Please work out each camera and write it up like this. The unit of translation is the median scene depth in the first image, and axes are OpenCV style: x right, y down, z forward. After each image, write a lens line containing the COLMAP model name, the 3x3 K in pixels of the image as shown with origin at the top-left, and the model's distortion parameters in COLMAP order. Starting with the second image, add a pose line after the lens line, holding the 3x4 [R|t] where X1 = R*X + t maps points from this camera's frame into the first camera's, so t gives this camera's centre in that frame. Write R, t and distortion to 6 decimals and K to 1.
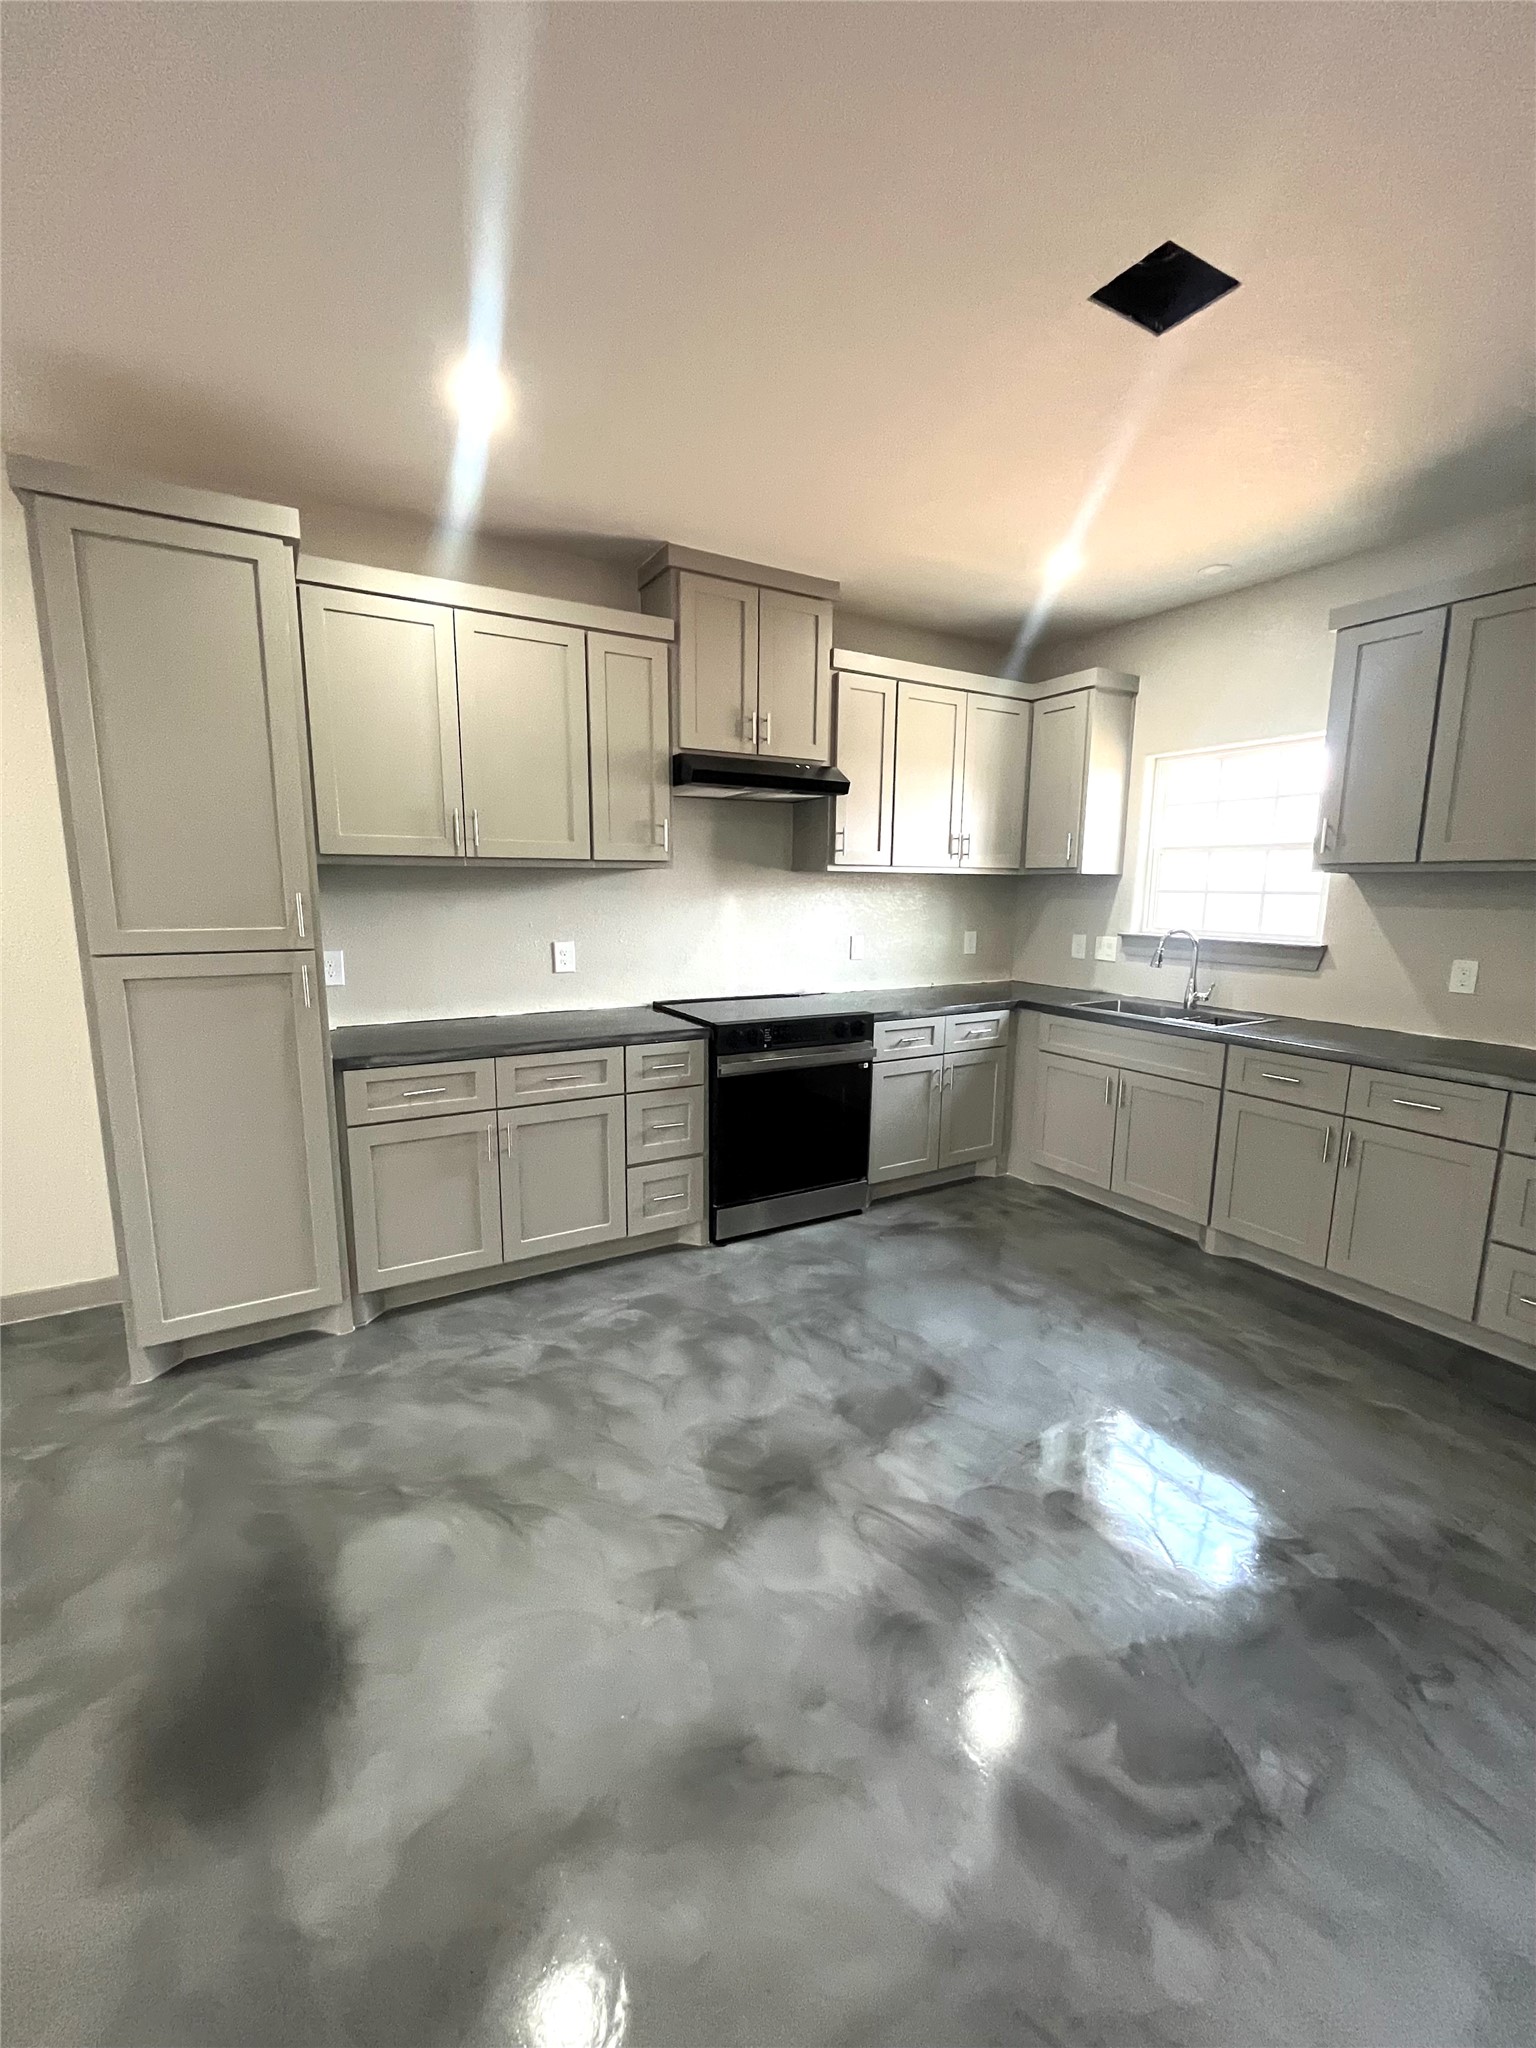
lens RADIAL K [[831.1, 0, 761.2], [0, 831.1, 1016.5], [0, 0, 1]] dist [0.000559, -0.000468]
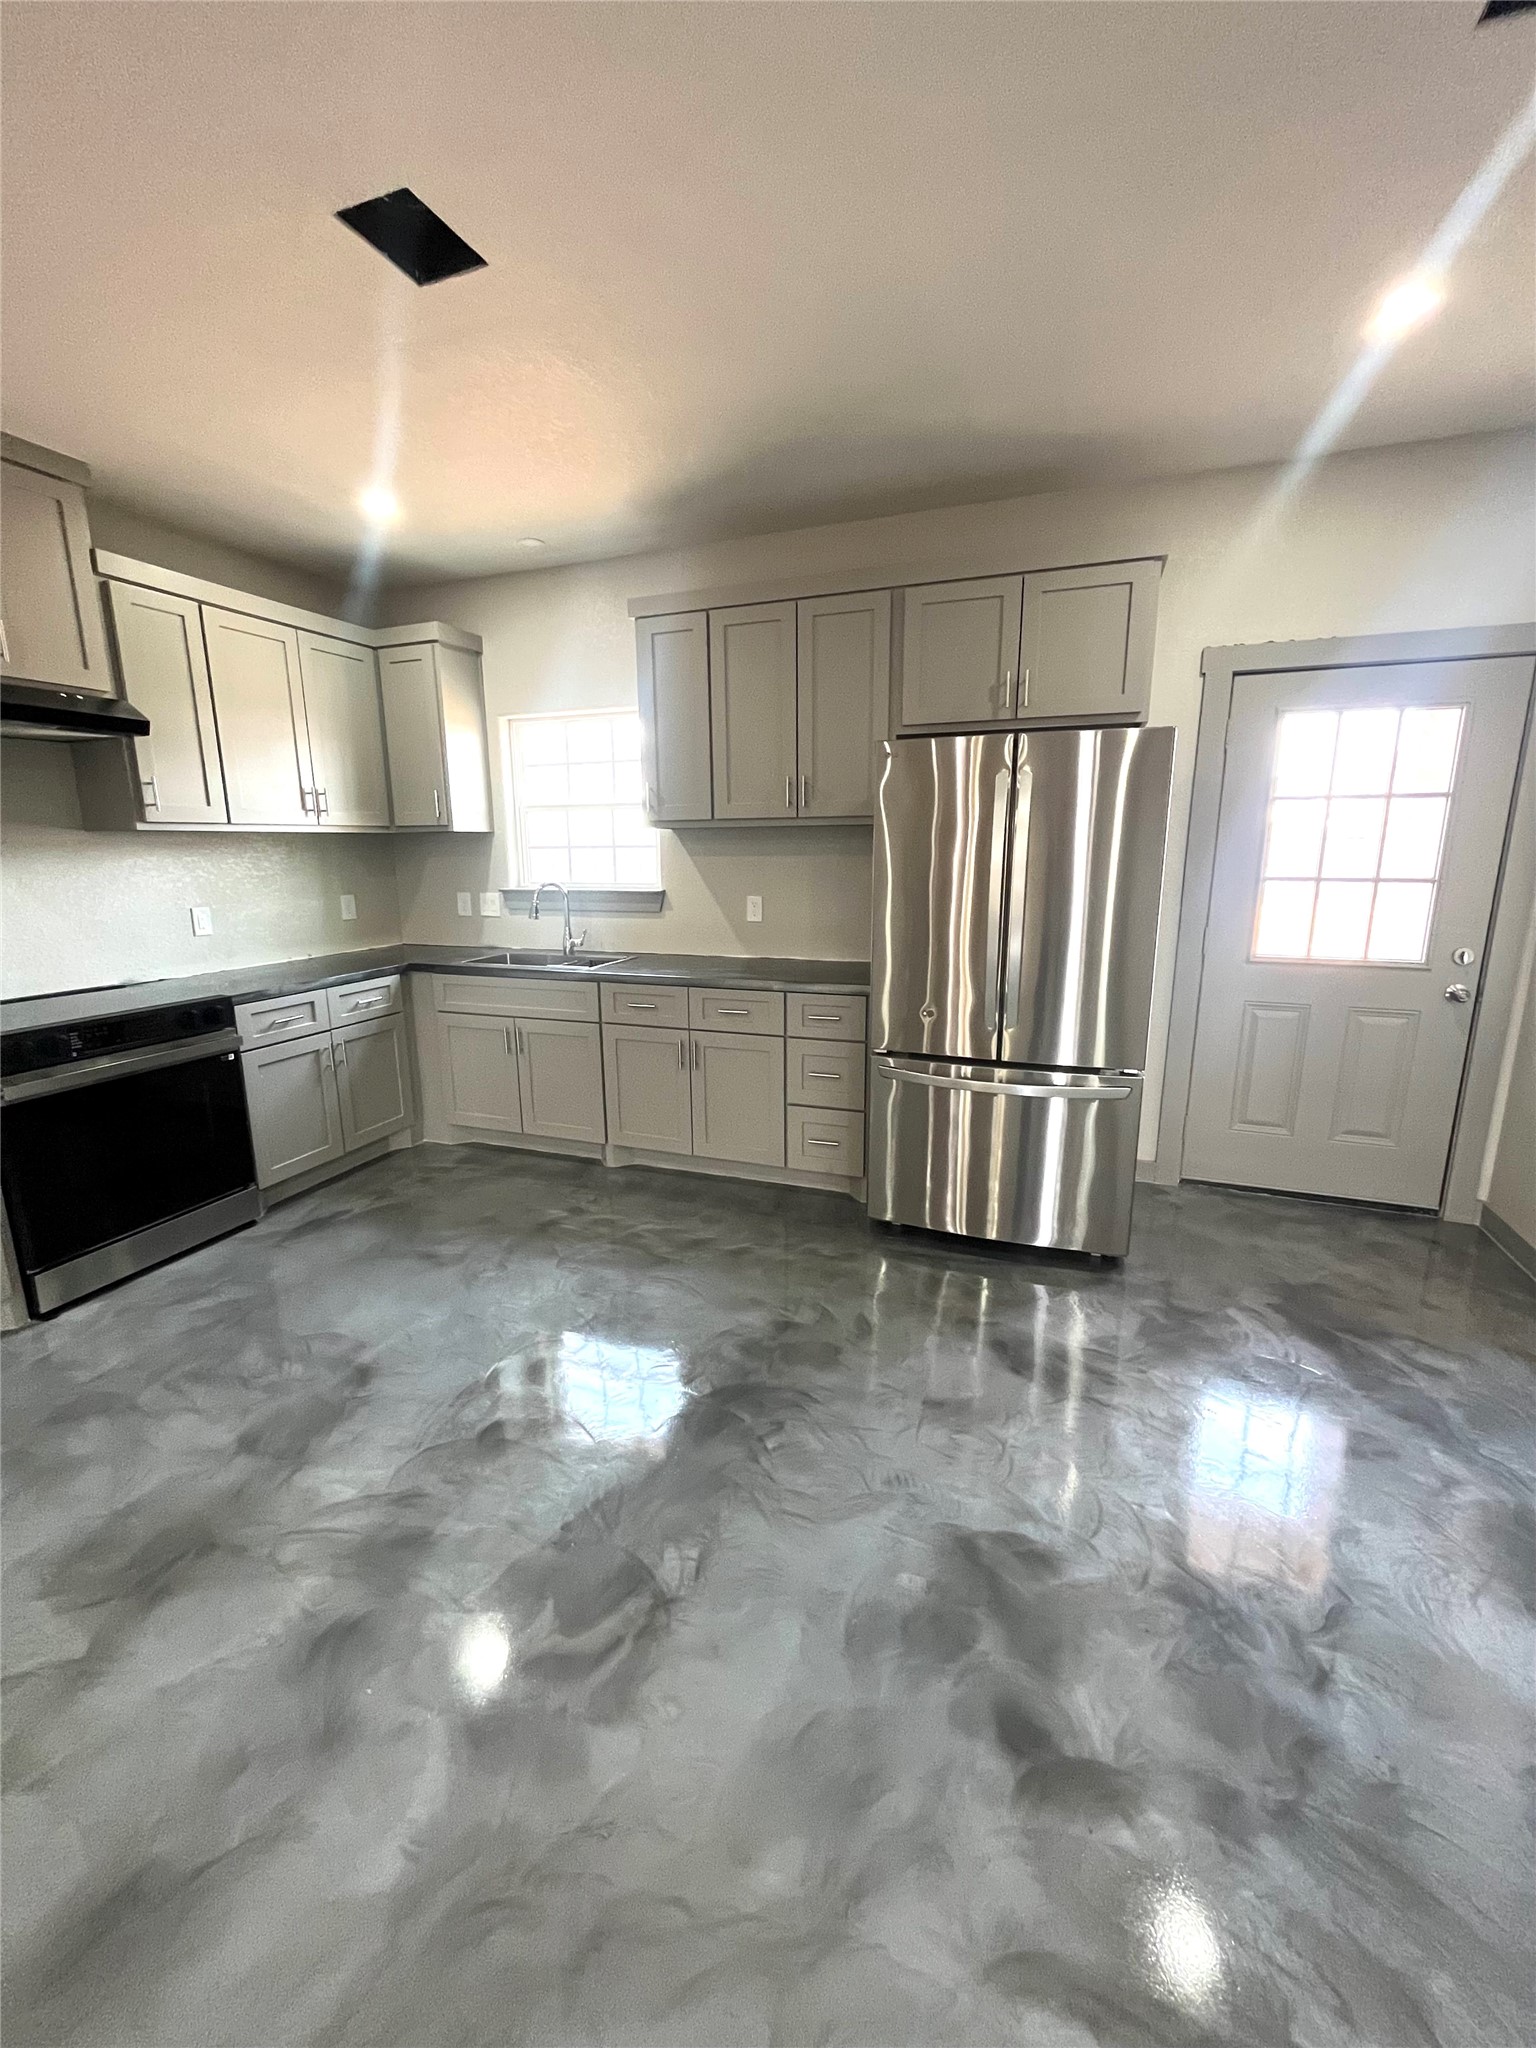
lens RADIAL K [[831.1, 0, 763.0], [0, 831.1, 1016.3], [0, 0, 1]] dist [0.000559, -0.000468]
pose [[0.776259, -0.144827, 0.613553, 0.035883], [0.115762, 0.989451, 0.087097, 0.006749], [-0.619695, 0.003416, 0.784835, -0.023612]]
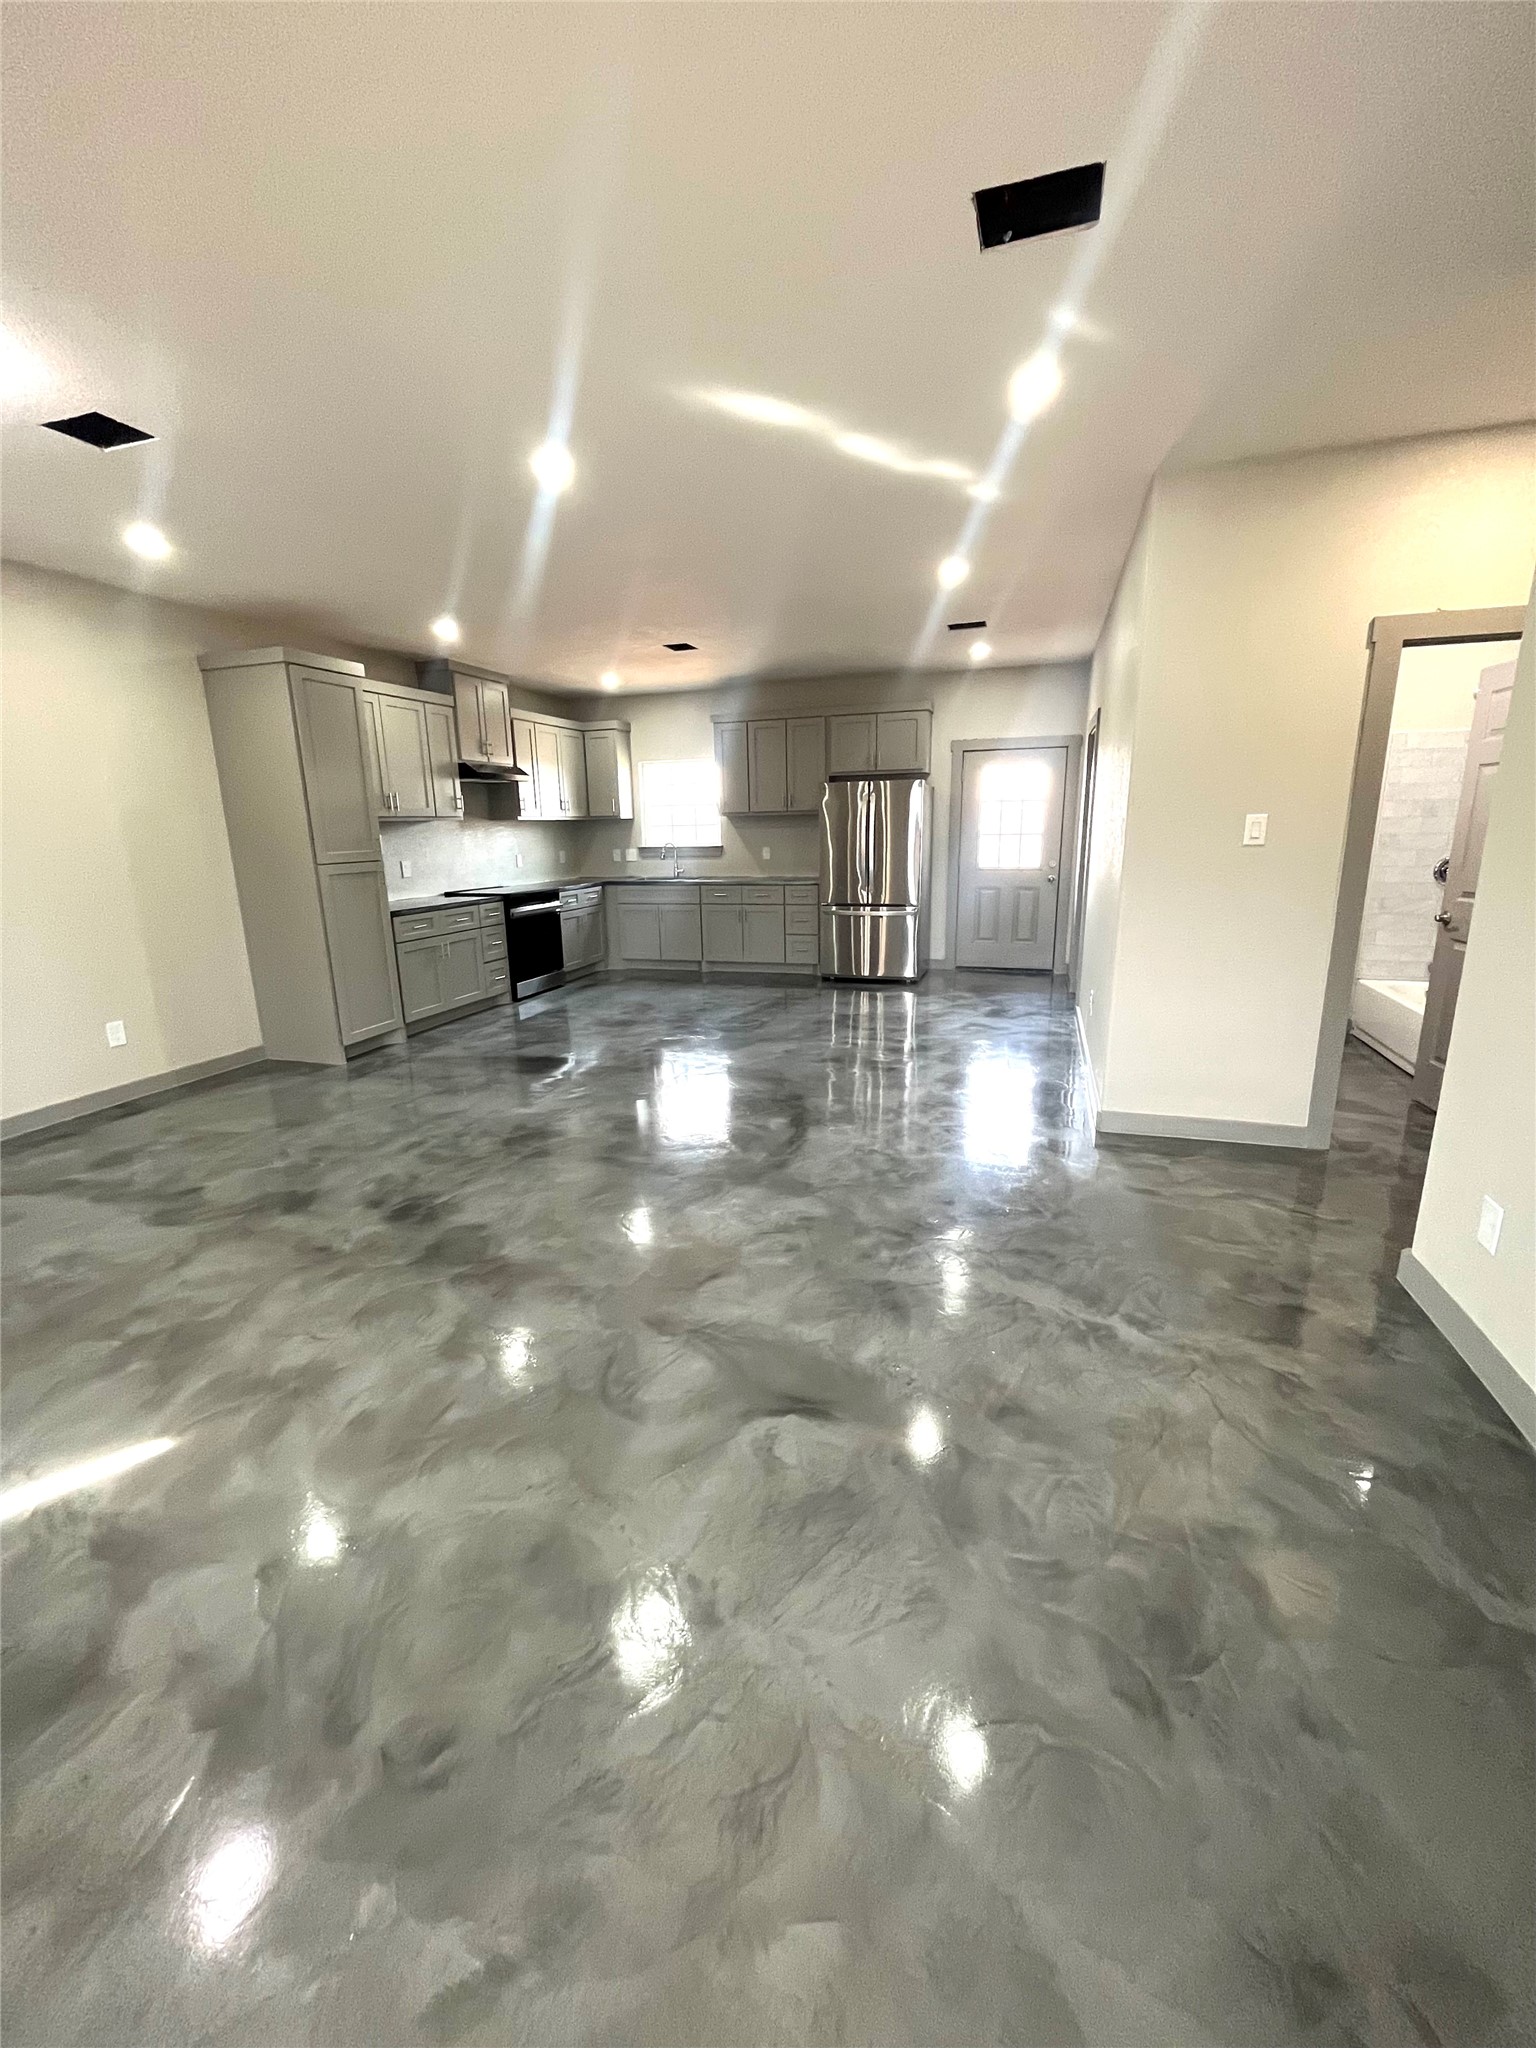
lens RADIAL K [[831.1, 0, 765.3], [0, 831.1, 1017.0], [0, 0, 1]] dist [0.000559, -0.000468]
pose [[0.745481, -0.173952, 0.643428, -1.016429], [0.131507, 0.984754, 0.113865, 0.170279], [-0.653425, -0.000269, 0.756991, -1.075400]]
